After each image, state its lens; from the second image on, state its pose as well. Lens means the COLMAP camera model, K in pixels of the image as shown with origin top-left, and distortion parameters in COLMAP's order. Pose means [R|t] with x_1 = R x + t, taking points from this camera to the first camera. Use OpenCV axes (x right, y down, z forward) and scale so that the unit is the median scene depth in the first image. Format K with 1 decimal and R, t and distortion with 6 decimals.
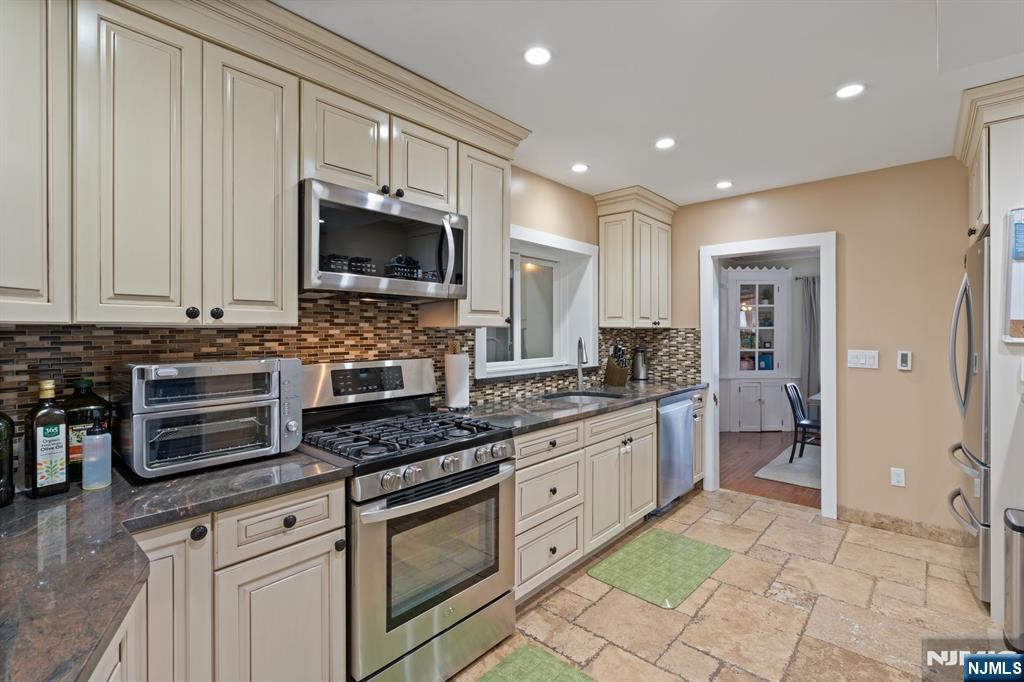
lens RADIAL K [[462.1, 0, 511.8], [0, 462.1, 334.4], [0, 0, 1]] dist [-0.002425, 0.000360]
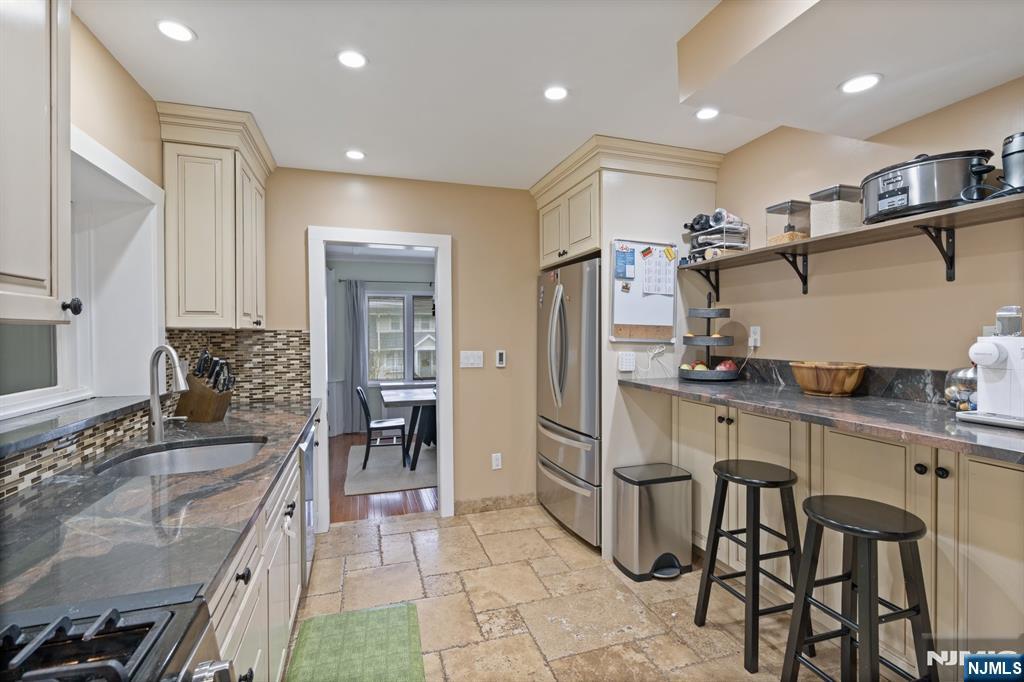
lens RADIAL K [[462.1, 0, 511.3], [0, 462.1, 338.7], [0, 0, 1]] dist [-0.002425, 0.000360]
pose [[0.497808, -0.012246, 0.867201, -0.117127], [0.009946, 0.999915, 0.008411, -0.002143], [-0.867230, 0.004438, 0.497888, 0.358491]]
